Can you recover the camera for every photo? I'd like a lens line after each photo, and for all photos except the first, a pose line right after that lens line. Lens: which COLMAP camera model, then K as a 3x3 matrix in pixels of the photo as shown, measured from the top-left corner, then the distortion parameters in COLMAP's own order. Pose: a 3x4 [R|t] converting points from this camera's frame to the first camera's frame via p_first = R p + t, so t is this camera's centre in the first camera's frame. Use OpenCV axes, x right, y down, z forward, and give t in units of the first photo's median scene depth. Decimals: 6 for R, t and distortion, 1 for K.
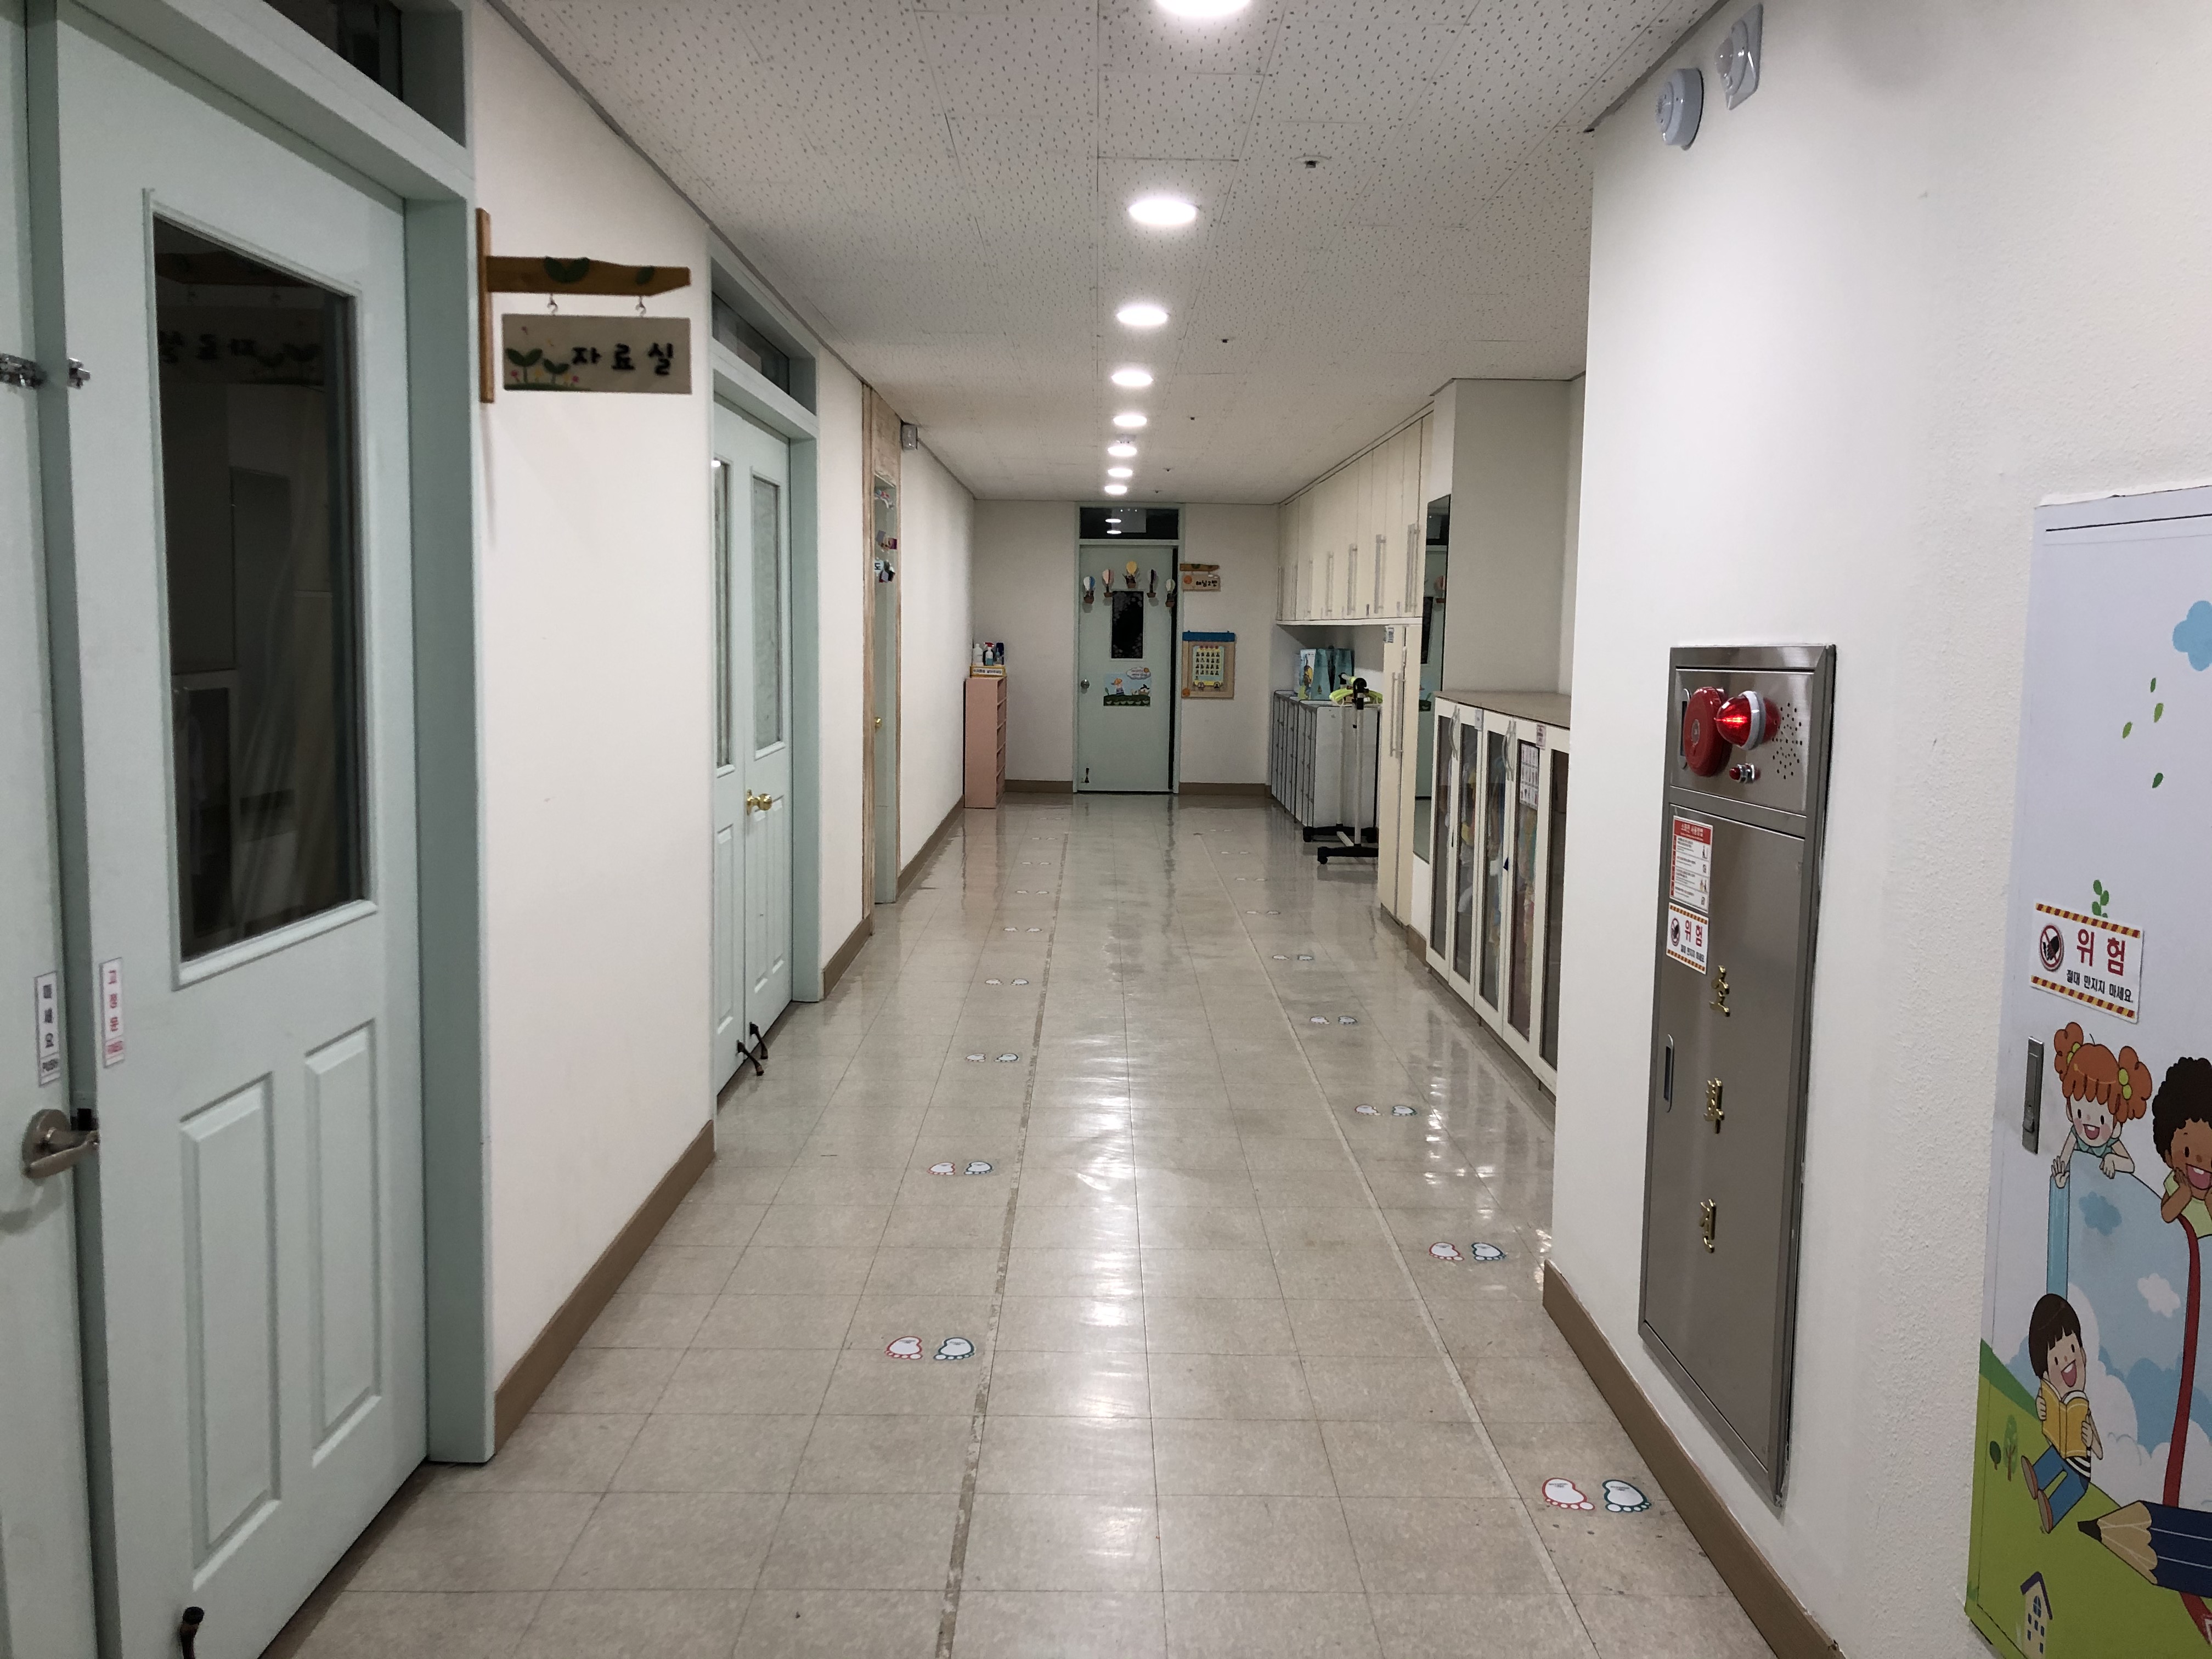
lens RADIAL K [[1820.7, 0, 1105.3], [0, 1820.7, 842.2], [0, 0, 1]] dist [0.116020, -0.074958]
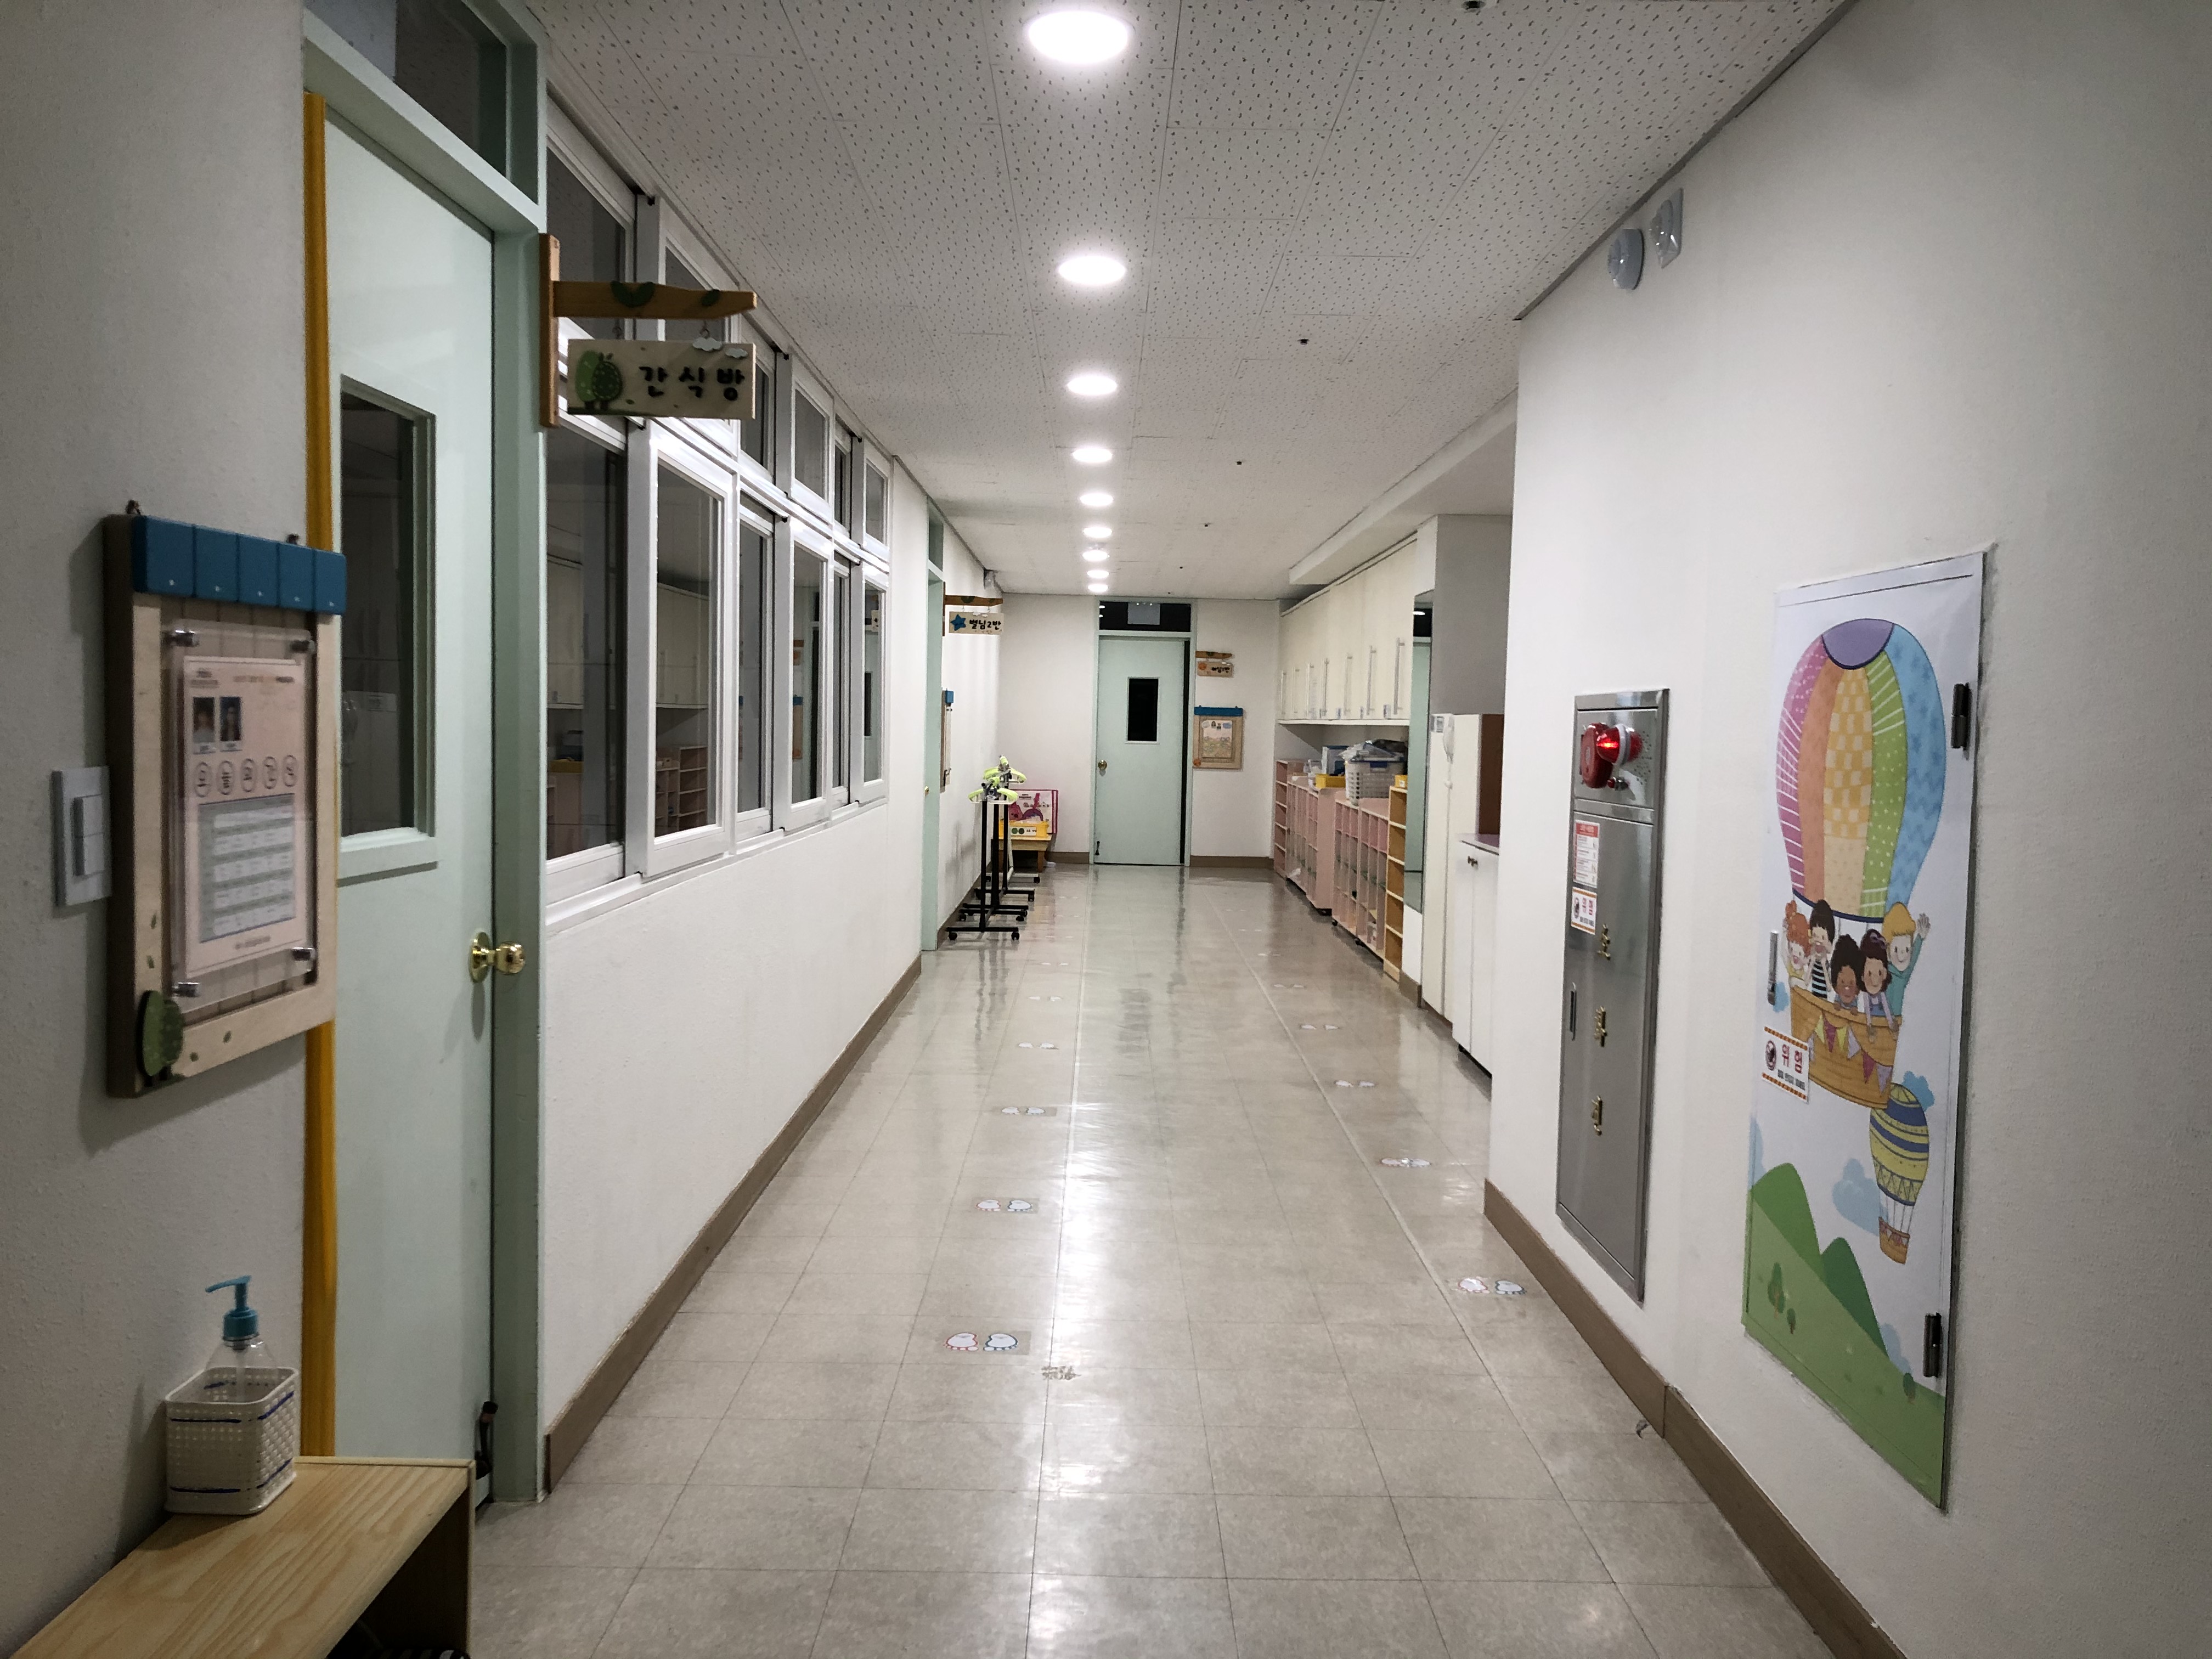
lens RADIAL K [[1820.7, 0, 1100.8], [0, 1820.7, 815.3], [0, 0, 1]] dist [0.116020, -0.074958]
pose [[0.999984, 0.002983, -0.004729, -0.011392], [-0.003296, 0.997716, -0.067473, 0.025959], [0.004517, 0.067488, 0.997710, -0.121469]]
